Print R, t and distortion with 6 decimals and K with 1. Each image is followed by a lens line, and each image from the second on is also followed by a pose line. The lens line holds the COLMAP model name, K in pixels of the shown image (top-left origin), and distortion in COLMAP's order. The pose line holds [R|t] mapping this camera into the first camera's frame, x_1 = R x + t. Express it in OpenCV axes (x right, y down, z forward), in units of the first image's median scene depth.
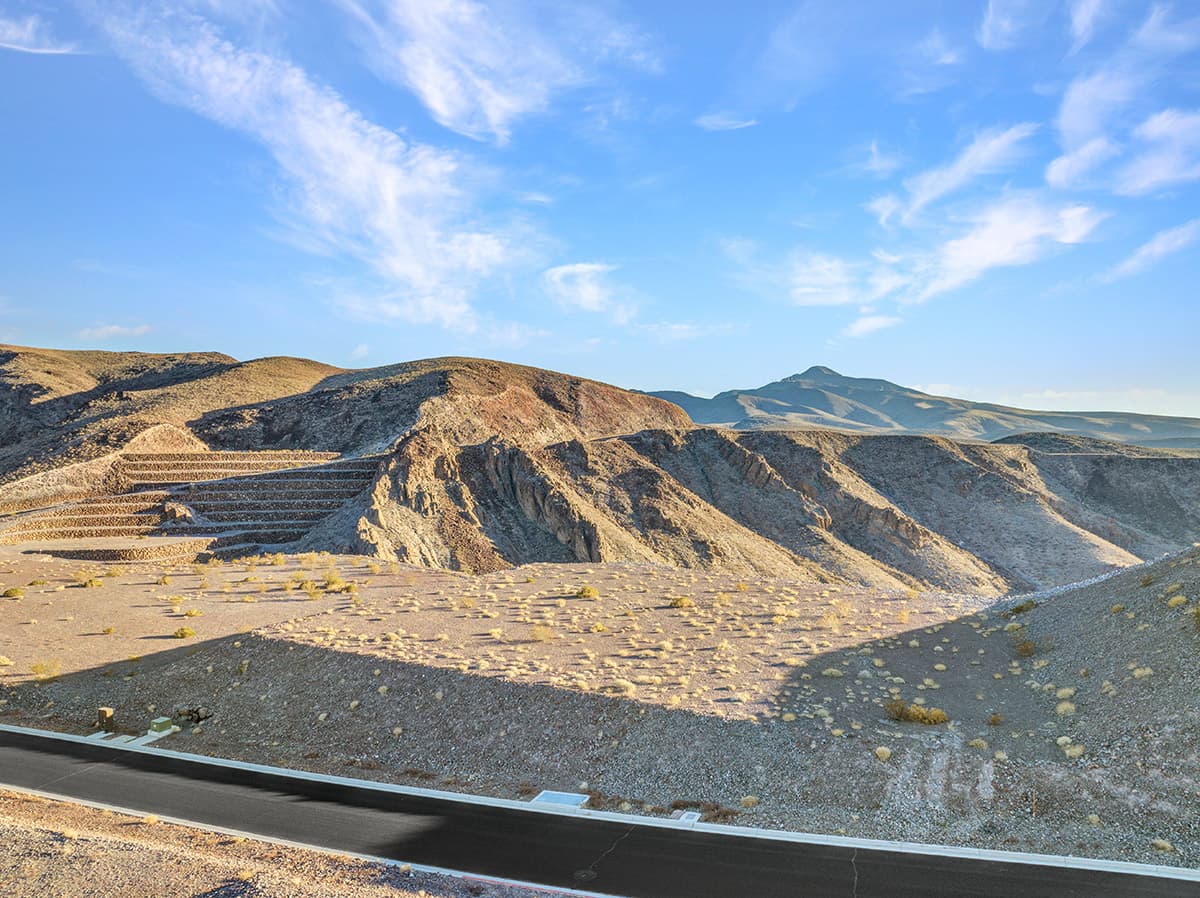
lens RADIAL K [[849.9, 0, 597.0], [0, 849.9, 446.5], [0, 0, 1]] dist [-0.024413, -0.024261]
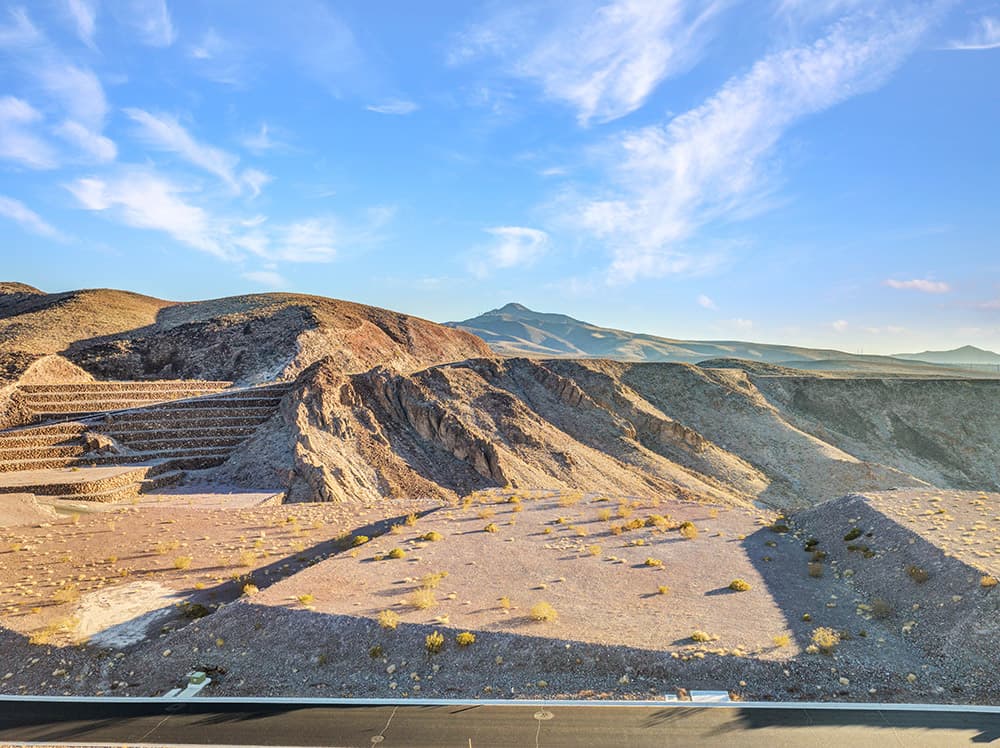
lens RADIAL K [[708.2, 0, 497.5], [0, 708.2, 371.9], [0, 0, 1]] dist [-0.024413, -0.024261]
pose [[0.969513, -0.005649, 0.244973, -0.191865], [0.004240, 0.999971, 0.006276, -0.009290], [-0.245001, -0.005046, 0.969510, 0.045495]]
